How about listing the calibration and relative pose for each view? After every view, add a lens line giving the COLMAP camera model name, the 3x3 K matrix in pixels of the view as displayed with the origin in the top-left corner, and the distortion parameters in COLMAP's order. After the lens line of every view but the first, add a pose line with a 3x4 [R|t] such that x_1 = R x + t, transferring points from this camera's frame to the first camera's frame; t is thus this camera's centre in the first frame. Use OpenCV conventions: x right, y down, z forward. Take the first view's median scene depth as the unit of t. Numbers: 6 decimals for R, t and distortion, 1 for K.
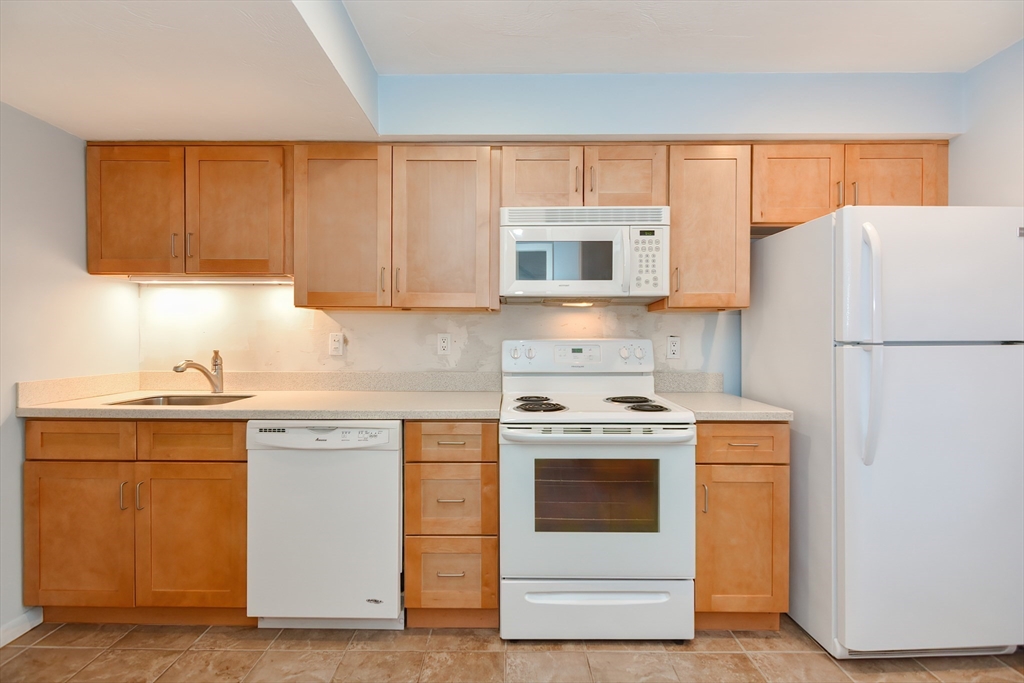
lens RADIAL K [[490.9, 0, 508.2], [0, 490.9, 339.4], [0, 0, 1]] dist [0.016971, -0.020389]
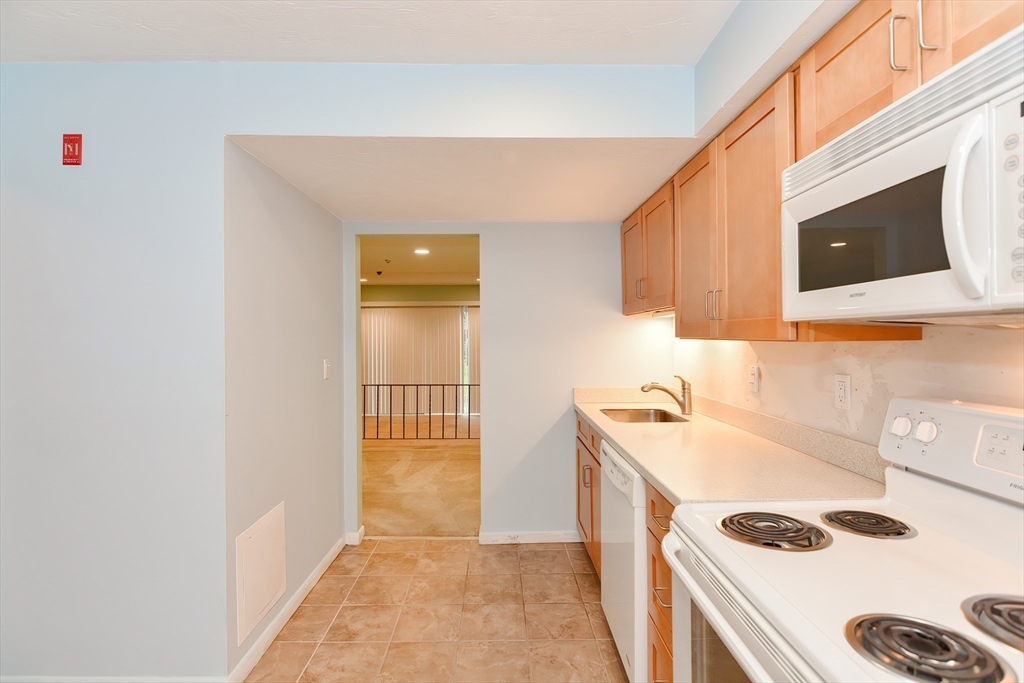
lens RADIAL K [[490.9, 0, 508.2], [0, 490.9, 339.4], [0, 0, 1]] dist [0.016971, -0.020389]
pose [[0.016912, 0.001821, -0.999855, 0.571961], [-0.002993, 0.999994, 0.001770, -0.067189], [0.999852, 0.002962, 0.016918, 0.660893]]
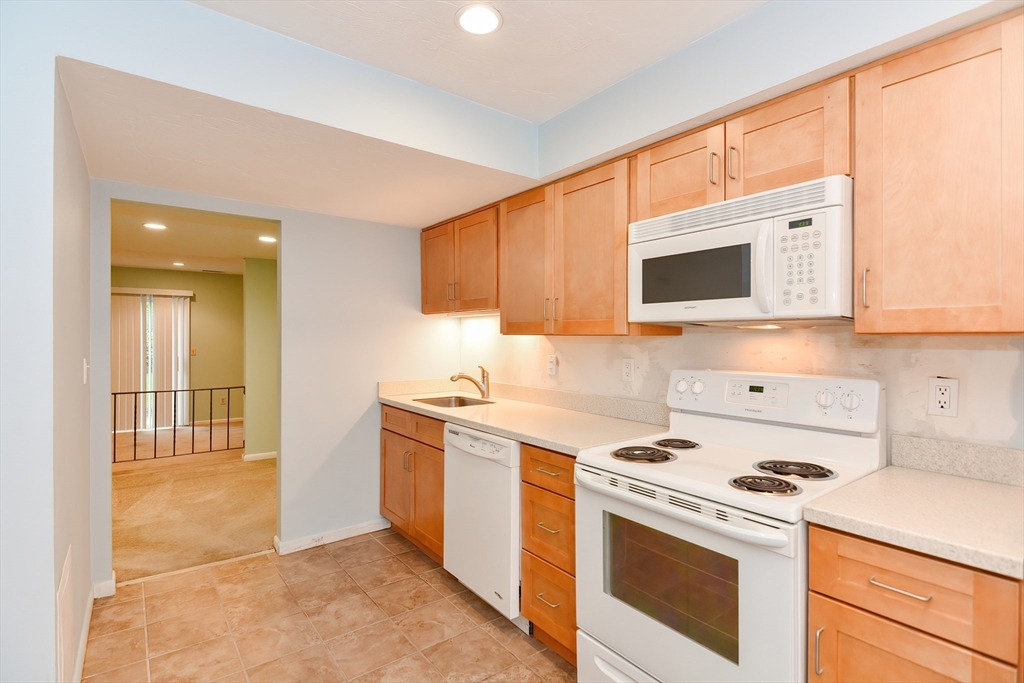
lens RADIAL K [[493.2, 0, 510.4], [0, 493.2, 338.8], [0, 0, 1]] dist [0.002077, -0.007842]
pose [[0.607629, 0.003302, -0.794214, 0.571779], [-0.008126, 0.999965, -0.002060, -0.054979], [0.794180, 0.007706, 0.607634, 0.280550]]
